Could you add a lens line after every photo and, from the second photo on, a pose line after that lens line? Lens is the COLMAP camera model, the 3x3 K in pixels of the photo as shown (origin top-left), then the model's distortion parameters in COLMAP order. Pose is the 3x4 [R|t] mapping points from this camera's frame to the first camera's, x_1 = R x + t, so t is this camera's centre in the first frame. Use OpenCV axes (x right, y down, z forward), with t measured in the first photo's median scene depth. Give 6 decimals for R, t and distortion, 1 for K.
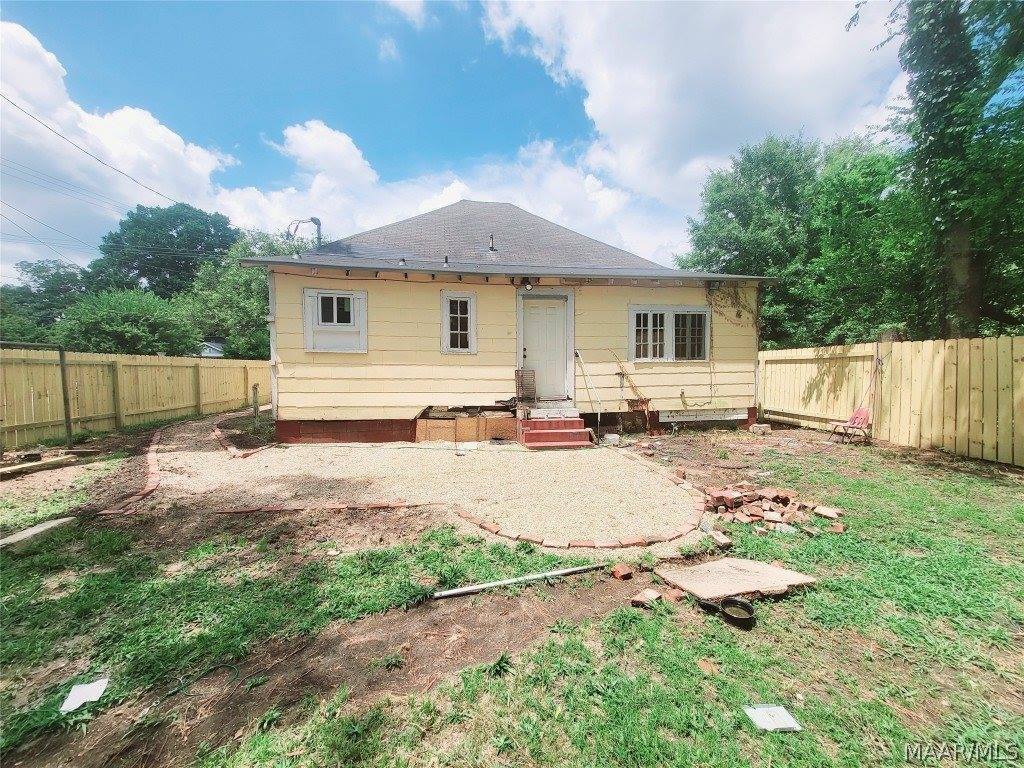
lens RADIAL K [[404.0, 0, 510.9], [0, 404.0, 384.2], [0, 0, 1]] dist [-0.000157, 0.000010]
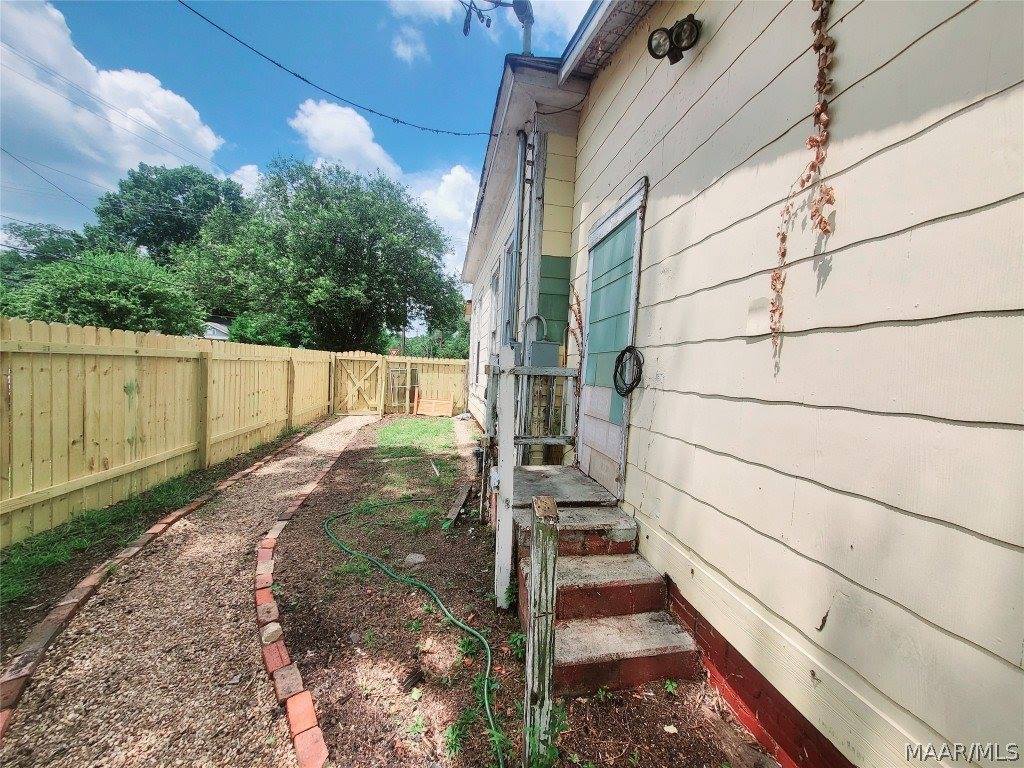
lens RADIAL K [[404.0, 0, 514.1], [0, 404.0, 384.4], [0, 0, 1]] dist [-0.000157, 0.000010]
pose [[0.998477, 0.054769, 0.006623, -0.145629], [-0.054782, 0.998497, 0.001874, -0.011682], [-0.006511, -0.002234, 0.999976, 0.184368]]
